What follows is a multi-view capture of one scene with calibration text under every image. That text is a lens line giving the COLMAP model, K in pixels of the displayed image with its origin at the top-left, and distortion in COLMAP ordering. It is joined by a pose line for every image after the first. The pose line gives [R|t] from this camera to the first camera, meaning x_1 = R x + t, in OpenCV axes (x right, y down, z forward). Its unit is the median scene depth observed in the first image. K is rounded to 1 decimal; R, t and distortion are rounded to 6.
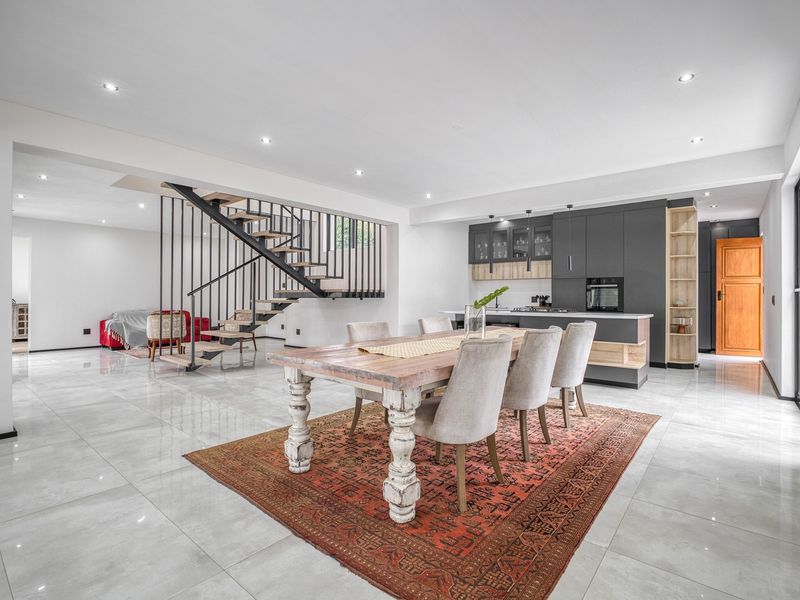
lens RADIAL K [[416.0, 0, 404.6], [0, 416.0, 292.4], [0, 0, 1]] dist [0.001443, 0.000012]
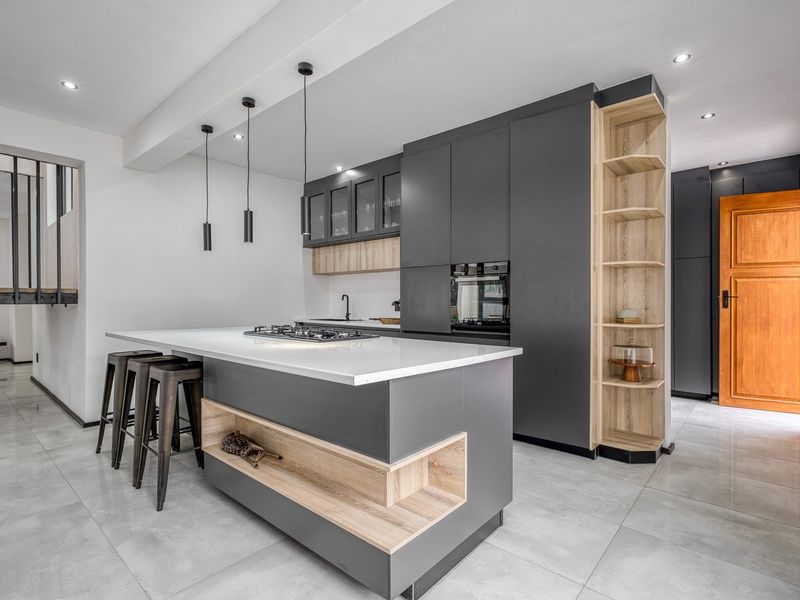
lens RADIAL K [[408.6, 0, 402.4], [0, 408.6, 298.3], [0, 0, 1]] dist [-0.004408, -0.000558]
pose [[0.998599, -0.000447, -0.052922, 0.379863], [0.000554, 0.999998, 0.001998, 0.005605], [0.052921, -0.002024, 0.998597, 0.466372]]
